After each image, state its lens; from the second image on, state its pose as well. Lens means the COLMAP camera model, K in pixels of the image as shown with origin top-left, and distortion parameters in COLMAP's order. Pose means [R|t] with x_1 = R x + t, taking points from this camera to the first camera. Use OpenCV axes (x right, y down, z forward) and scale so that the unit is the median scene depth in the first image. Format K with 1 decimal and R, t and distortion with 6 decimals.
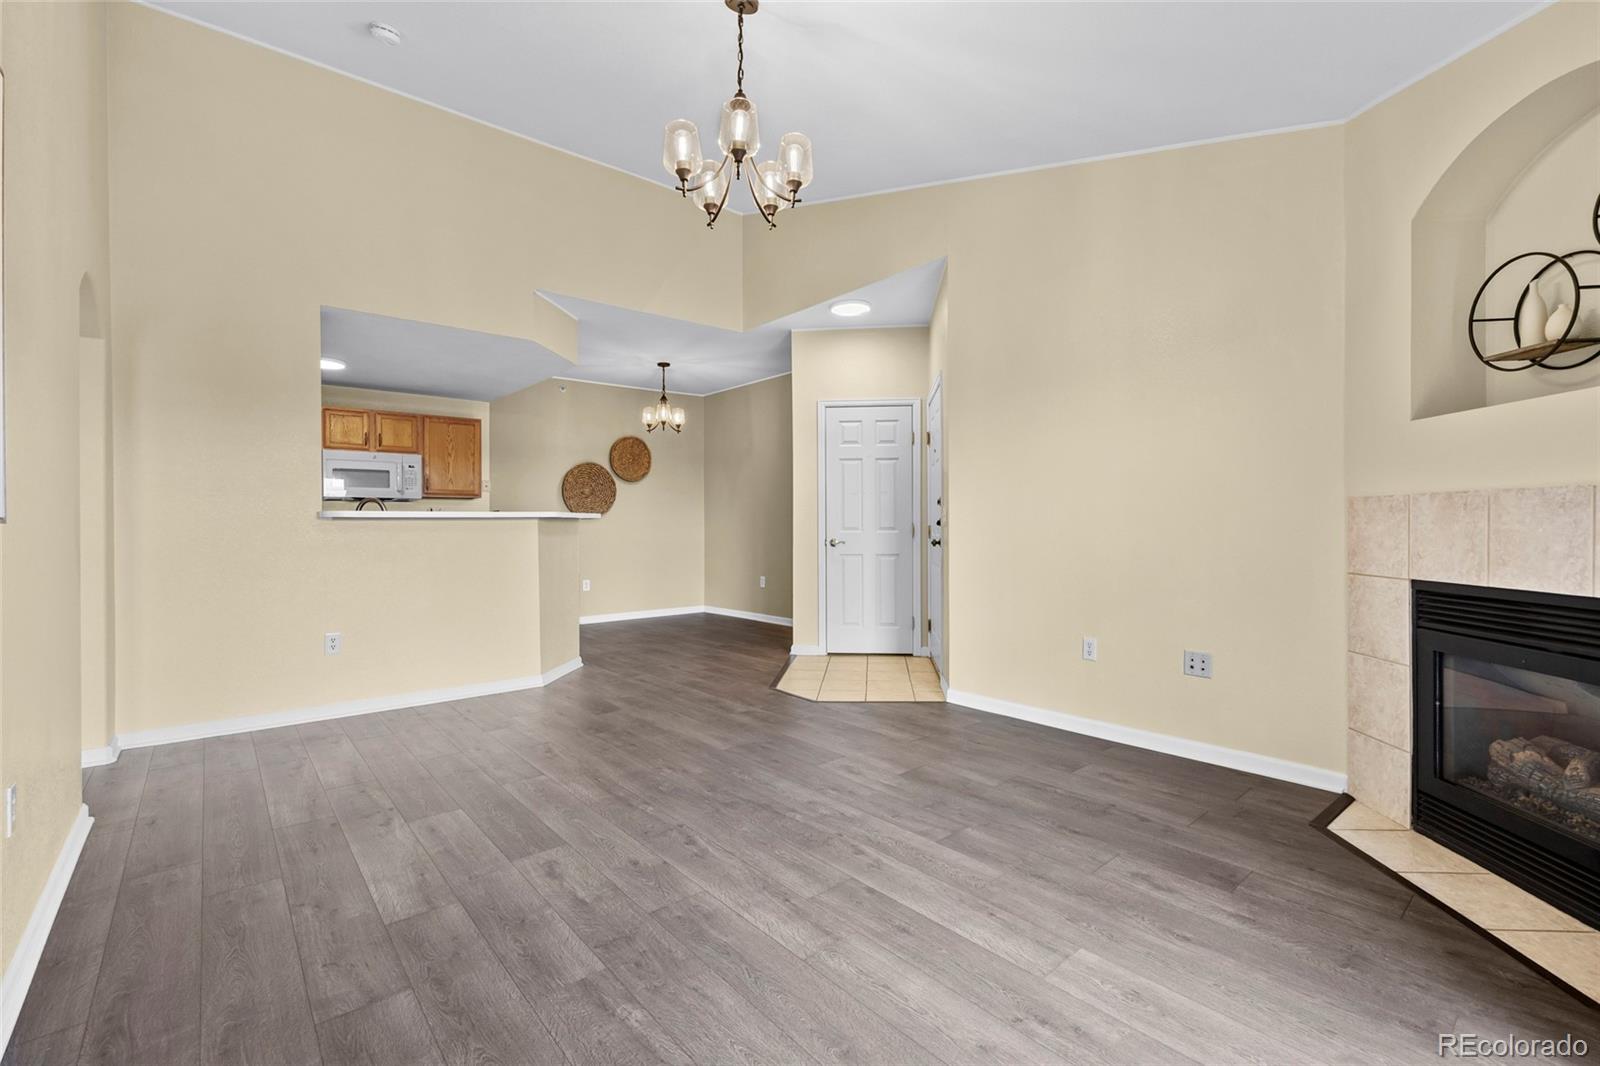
lens RADIAL K [[707.7, 0, 807.8], [0, 707.7, 524.8], [0, 0, 1]] dist [-0.009207, 0.003495]
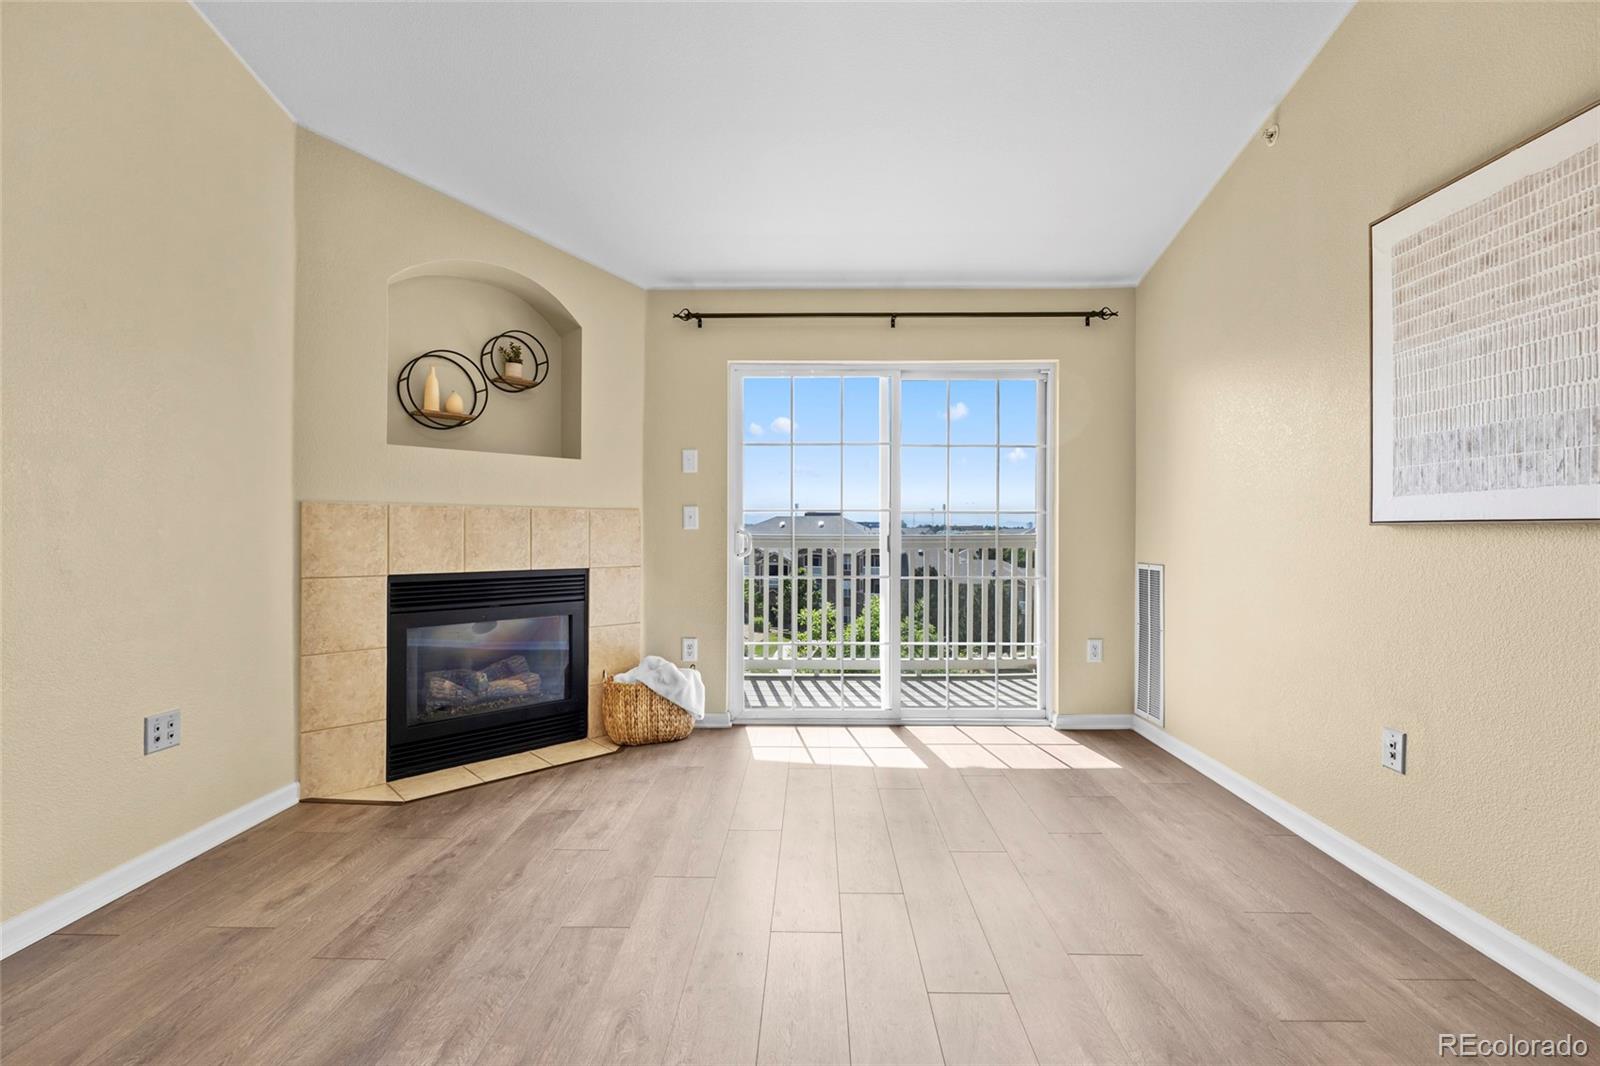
lens RADIAL K [[707.7, 0, 802.0], [0, 707.7, 533.7], [0, 0, 1]] dist [-0.009207, 0.003495]
pose [[-0.750910, 0.000113, 0.660404, -0.189516], [0.001142, 0.999999, 0.001128, 0.002253], [-0.660403, 0.001601, -0.750909, 0.569736]]
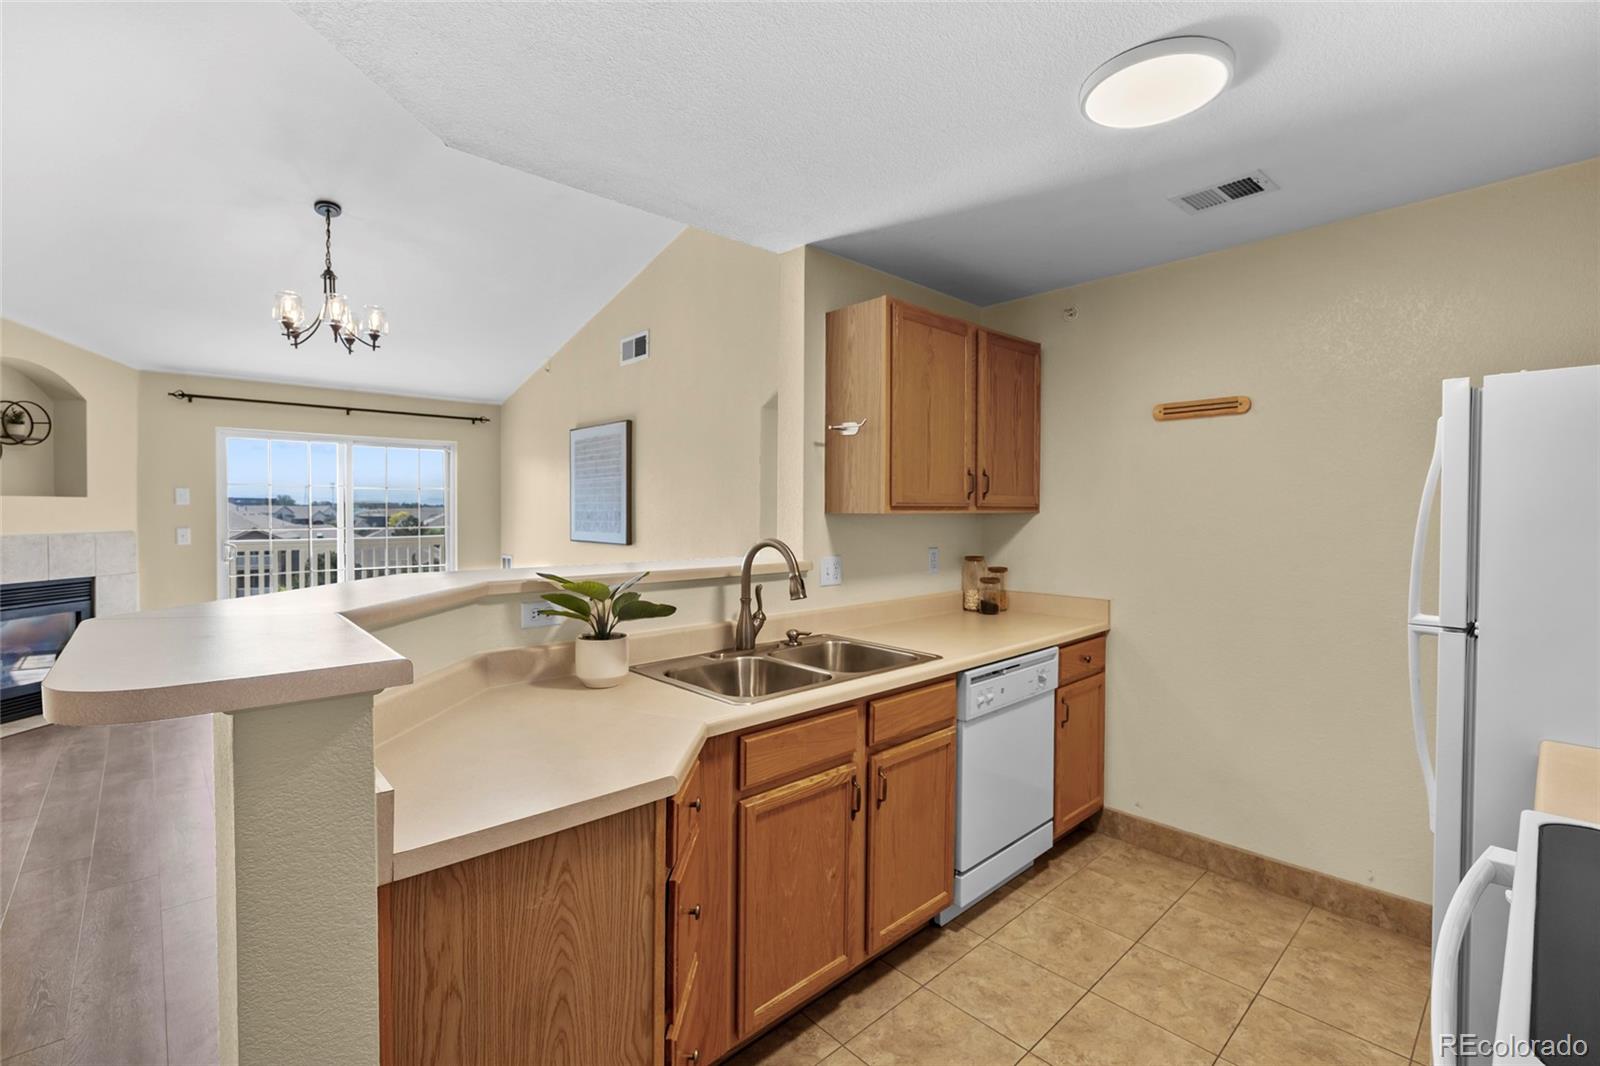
lens RADIAL K [[707.7, 0, 800.0], [0, 707.7, 523.9], [0, 0, 1]] dist [-0.009207, 0.003495]
pose [[-0.999198, 0.002990, -0.039928, -0.441016], [0.002270, 0.999834, 0.018061, -0.041528], [0.039975, 0.017955, -0.999039, 1.081310]]
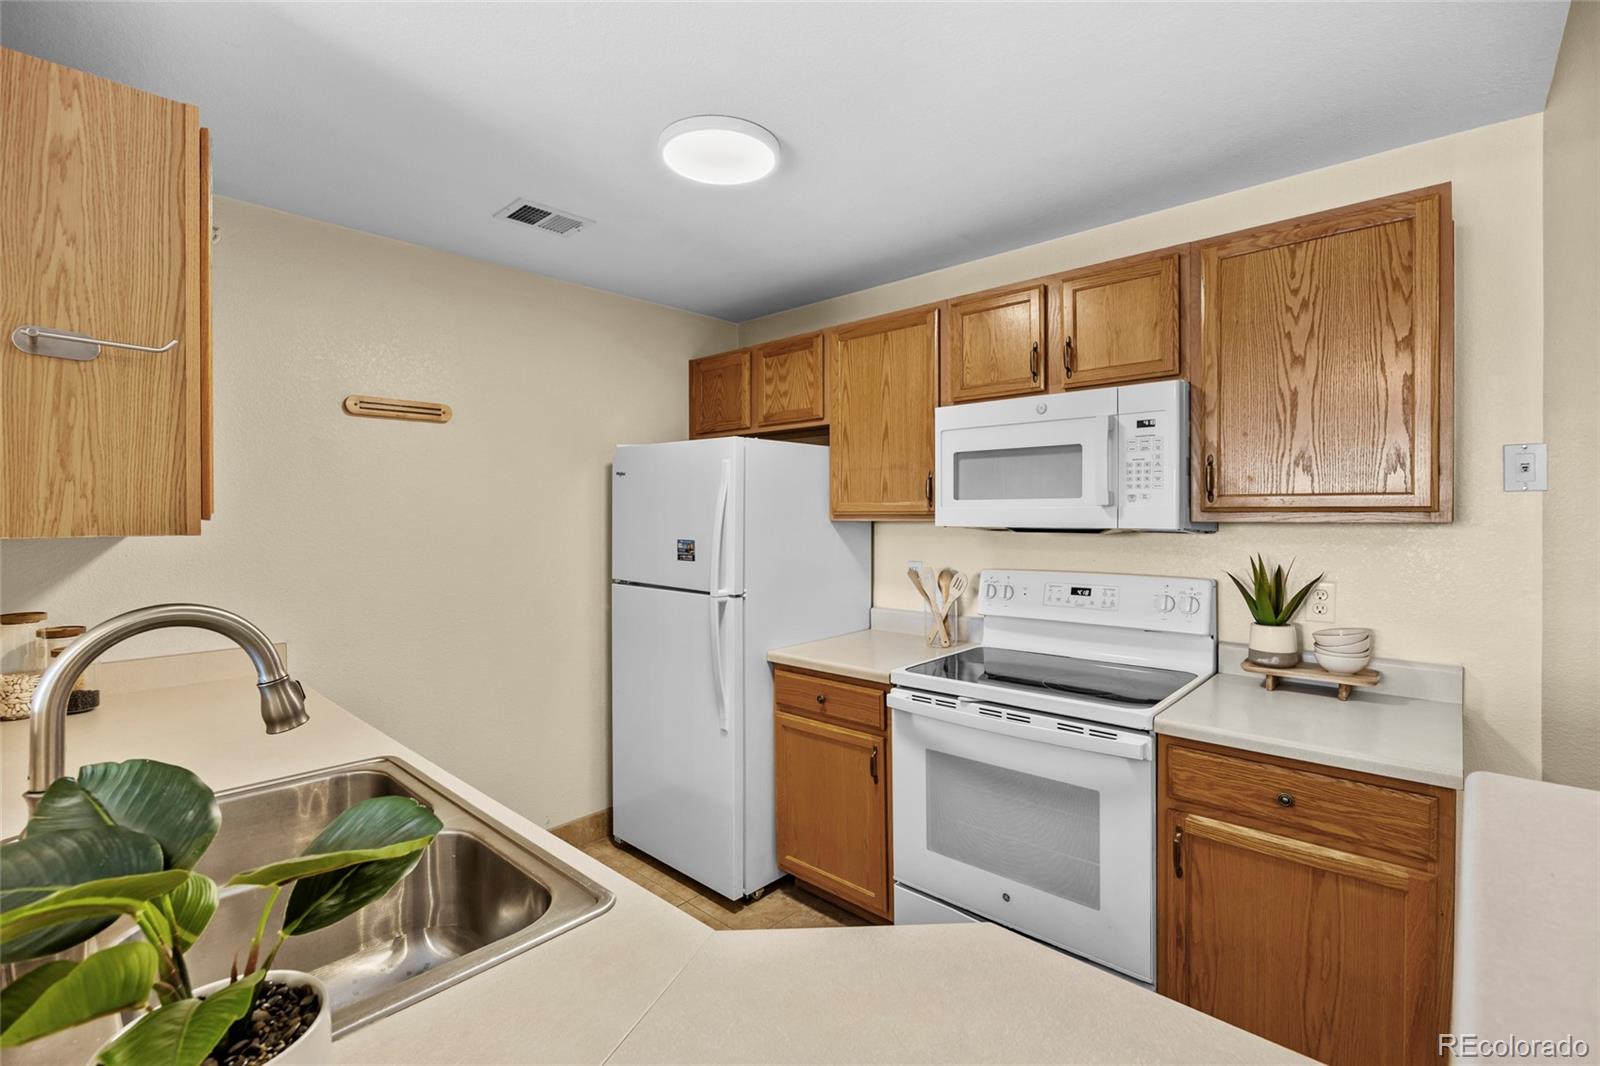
lens RADIAL K [[707.7, 0, 813.5], [0, 707.7, 518.3], [0, 0, 1]] dist [-0.009207, 0.003495]
pose [[0.123923, 0.009367, -0.992248, -0.284886], [0.003113, 0.999947, 0.009829, -0.046351], [0.992287, -0.004306, 0.123887, 0.837149]]
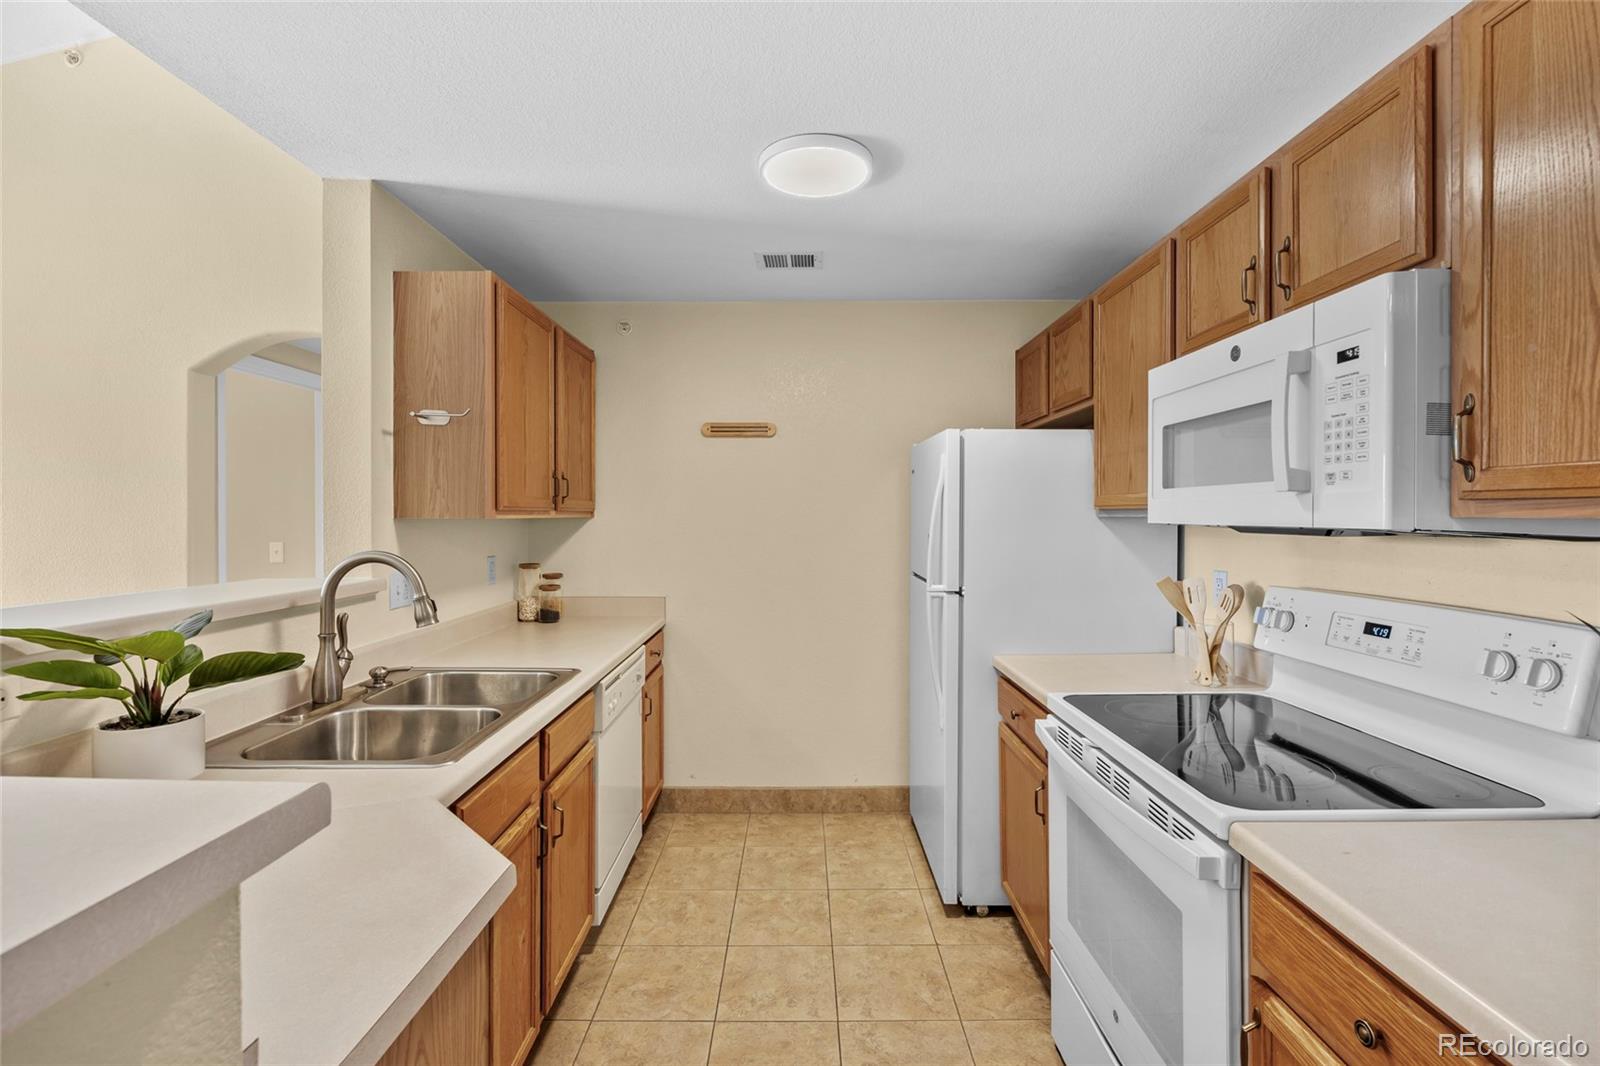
lens RADIAL K [[707.7, 0, 804.6], [0, 707.7, 519.5], [0, 0, 1]] dist [-0.009207, 0.003495]
pose [[-0.646268, 0.009085, -0.763057, -0.337883], [0.001938, 0.999945, 0.010264, -0.042918], [0.763108, 0.005154, -0.646250, 1.029538]]
